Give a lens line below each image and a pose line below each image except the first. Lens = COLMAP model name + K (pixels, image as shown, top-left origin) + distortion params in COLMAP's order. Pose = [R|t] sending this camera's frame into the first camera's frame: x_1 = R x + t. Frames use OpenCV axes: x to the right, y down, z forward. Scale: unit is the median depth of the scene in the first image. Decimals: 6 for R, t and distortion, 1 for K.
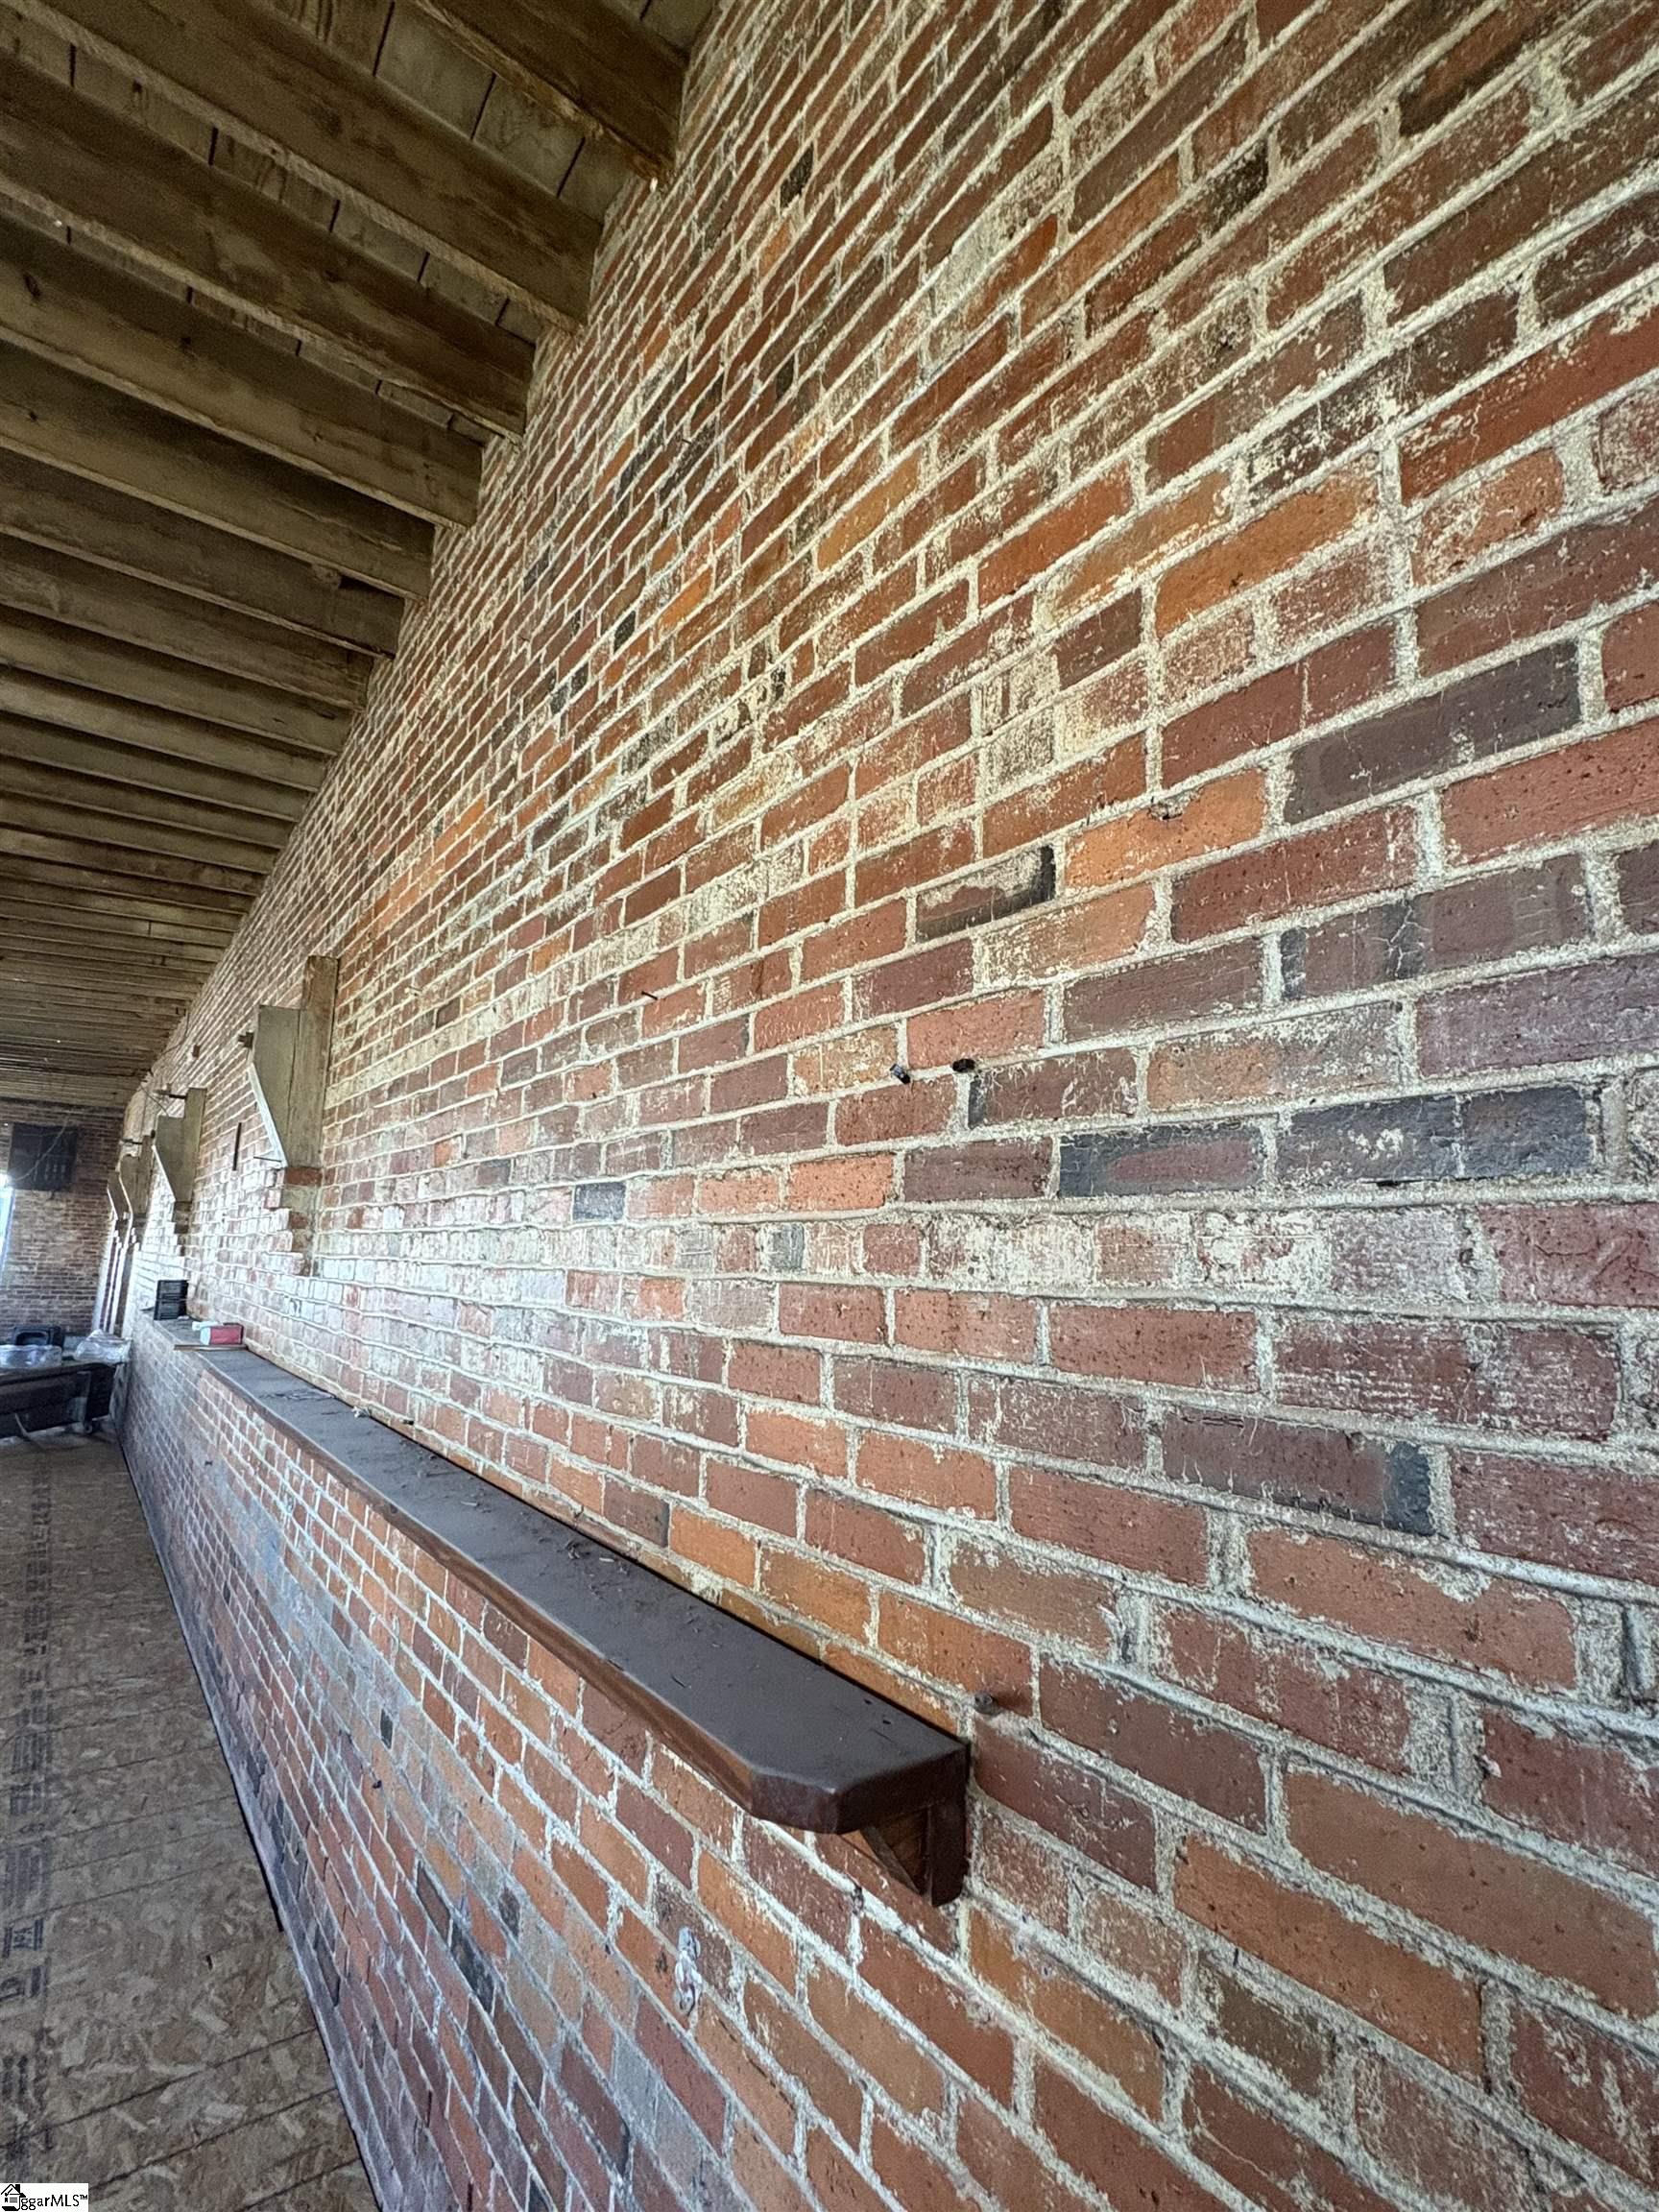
lens RADIAL K [[1022.8, 0, 837.0], [0, 1022.8, 1098.1], [0, 0, 1]] dist [0.001417, -0.000480]
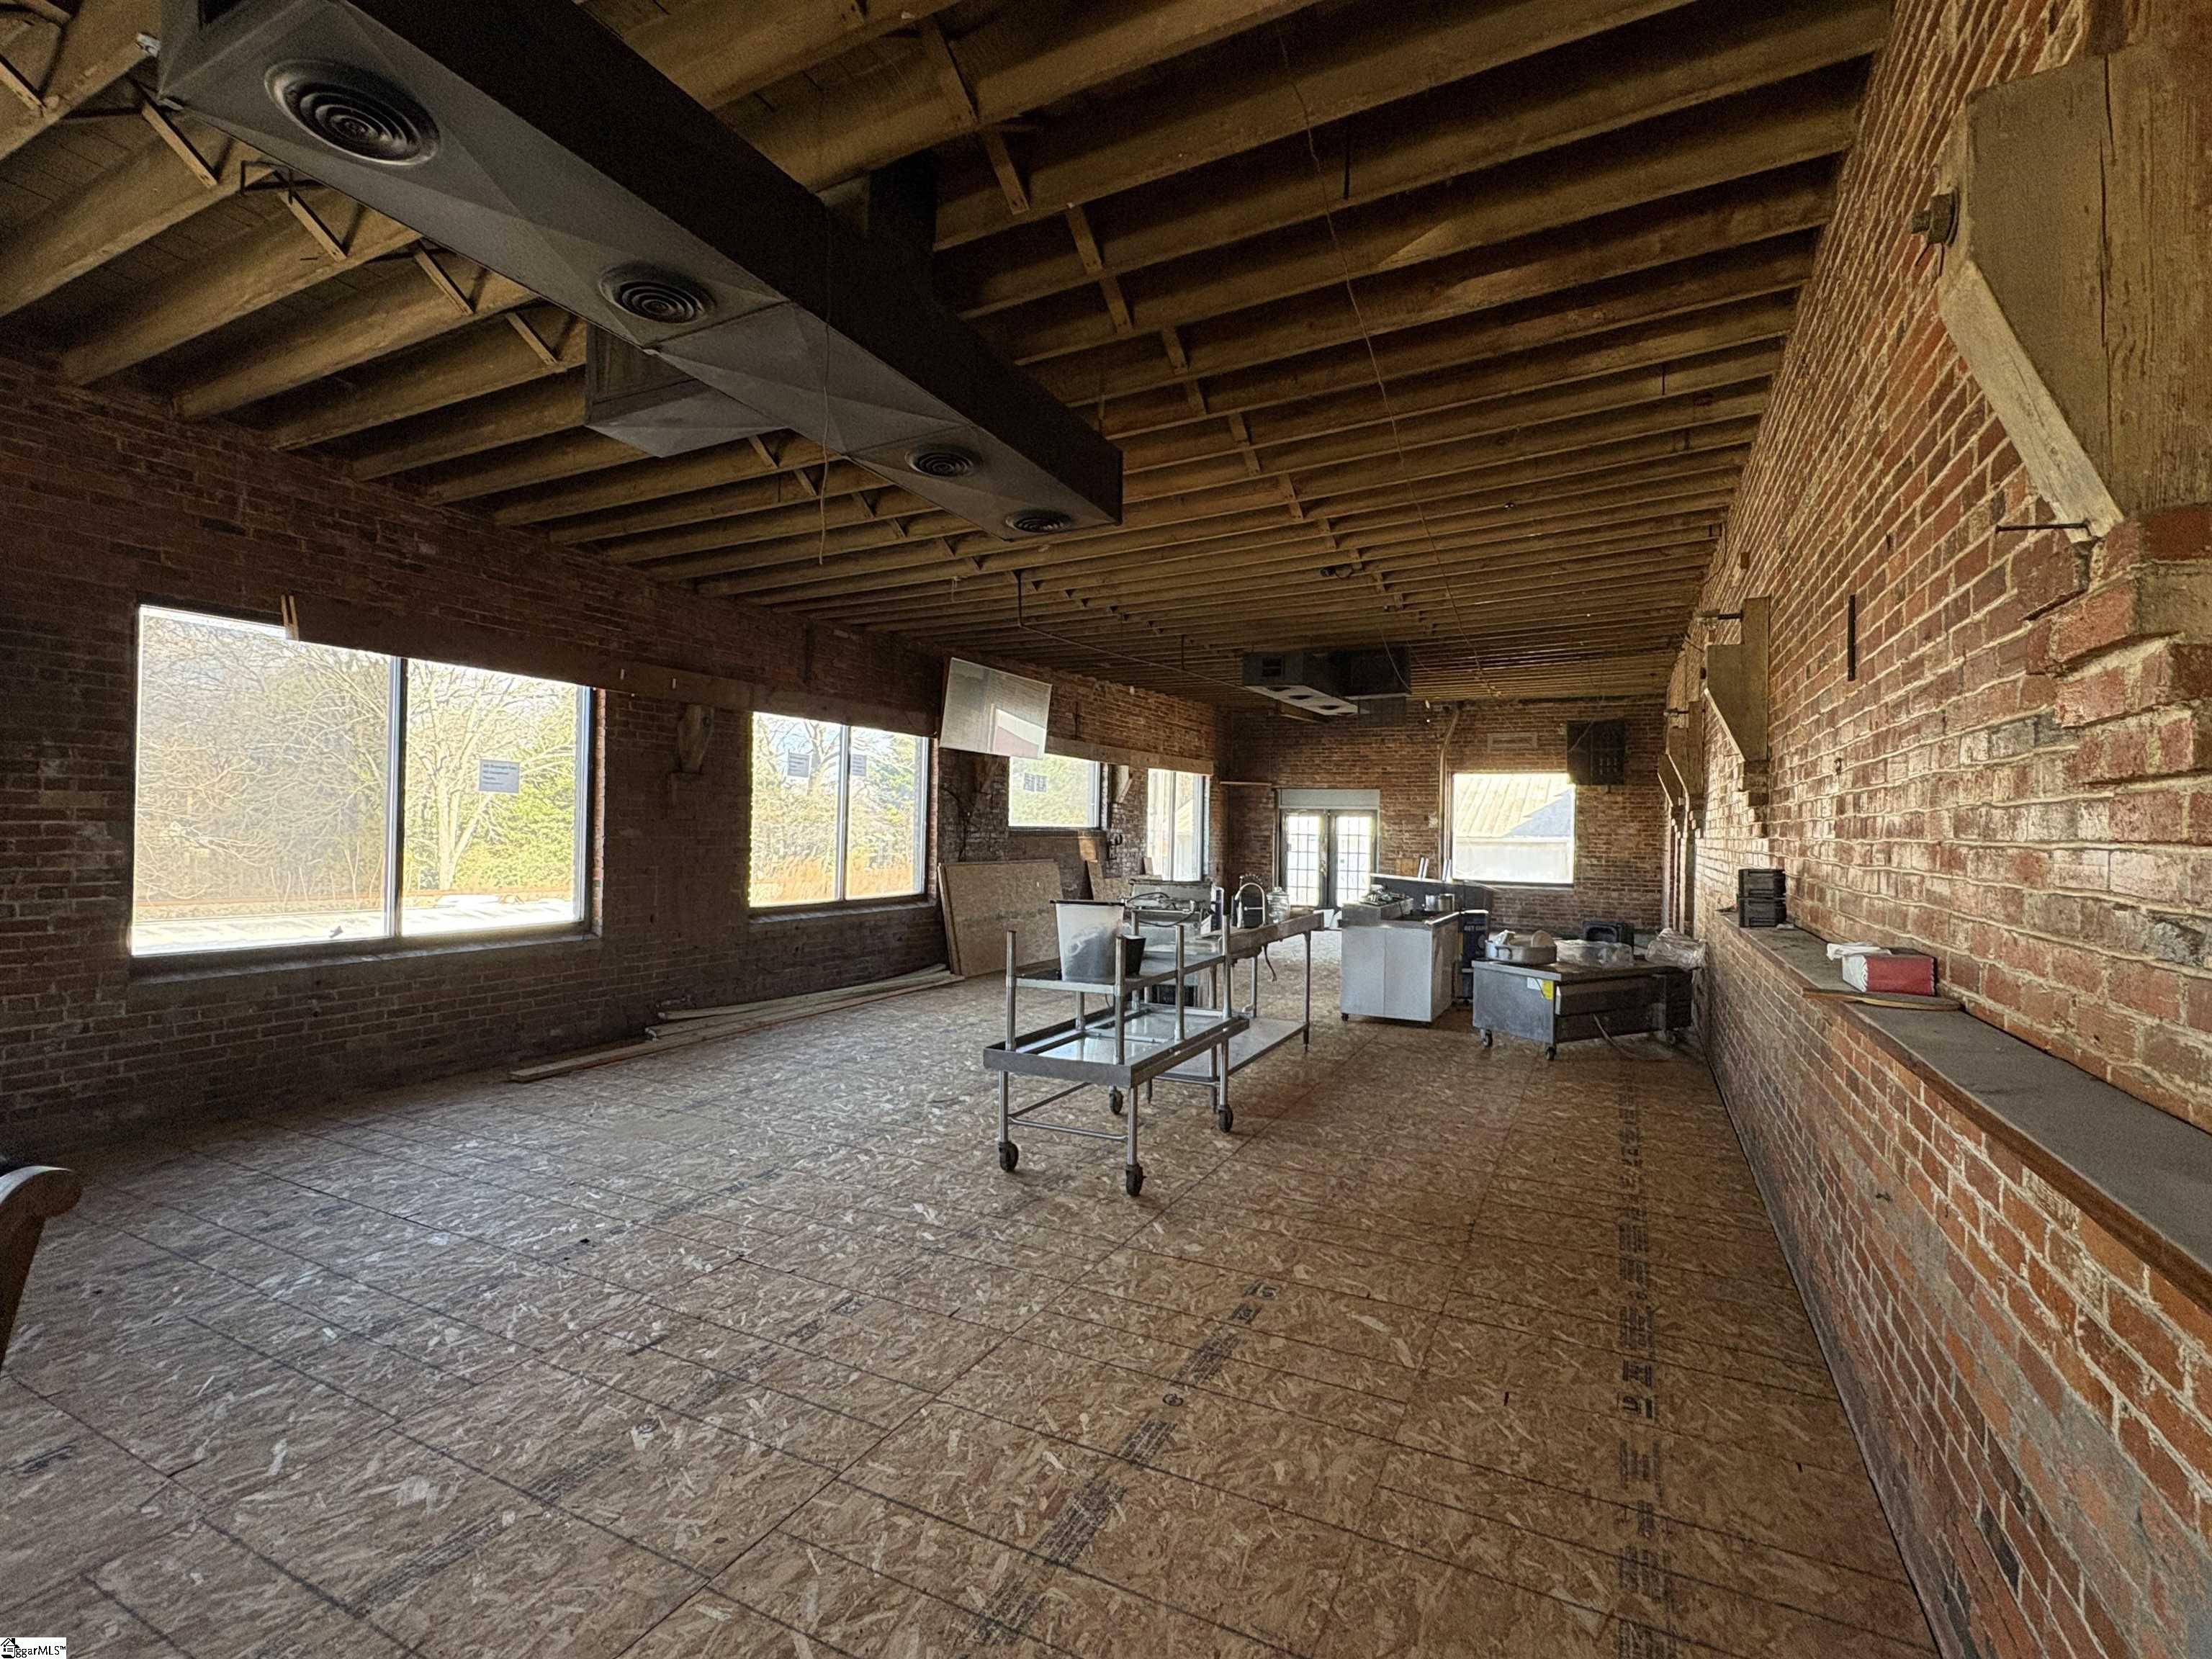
lens RADIAL K [[1022.8, 0, 1107.8], [0, 1022.8, 826.3], [0, 0, 1]] dist [0.001417, -0.000480]
pose [[0.439714, -0.031262, -0.897594, -0.164893], [0.145202, 0.988721, 0.036696, 0.044391], [0.886323, -0.146468, 0.439294, 0.232144]]
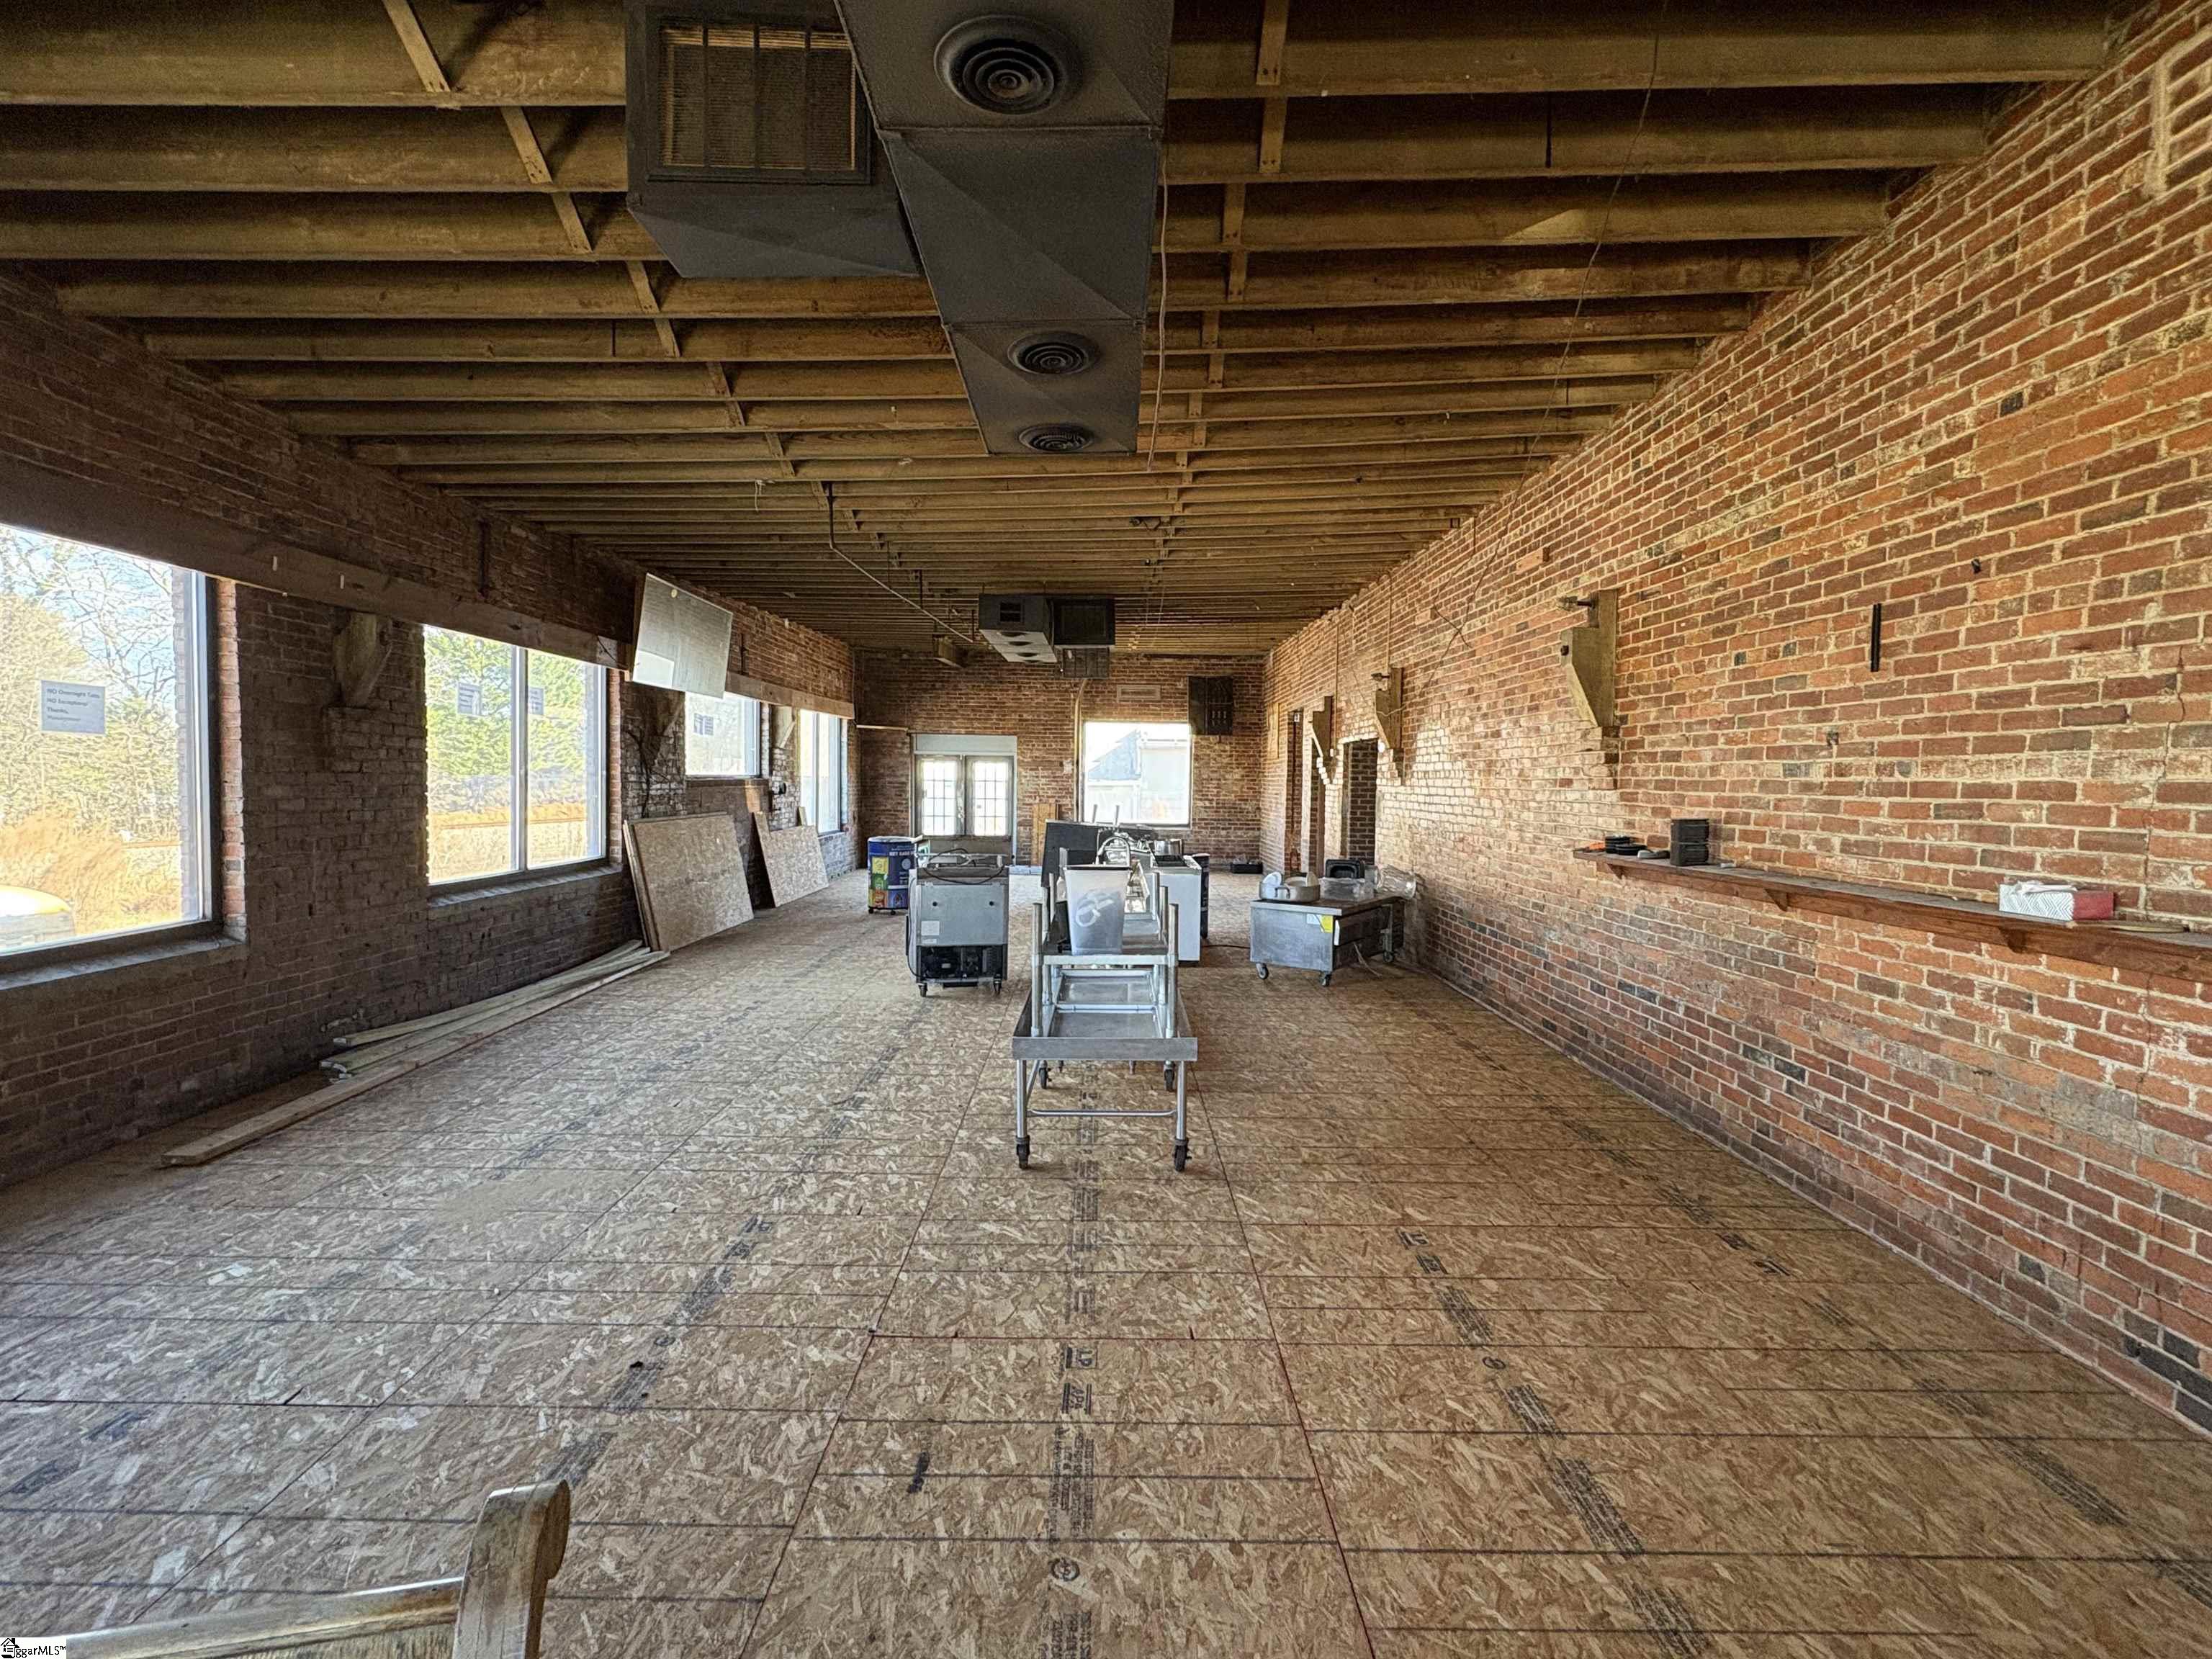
lens RADIAL K [[1022.8, 0, 1096.1], [0, 1022.8, 825.5], [0, 0, 1]] dist [0.001417, -0.000480]
pose [[0.795365, 0.002540, -0.606125, -0.371235], [0.113786, 0.981587, 0.153425, 0.002760], [0.595354, -0.190997, 0.780432, 0.055307]]
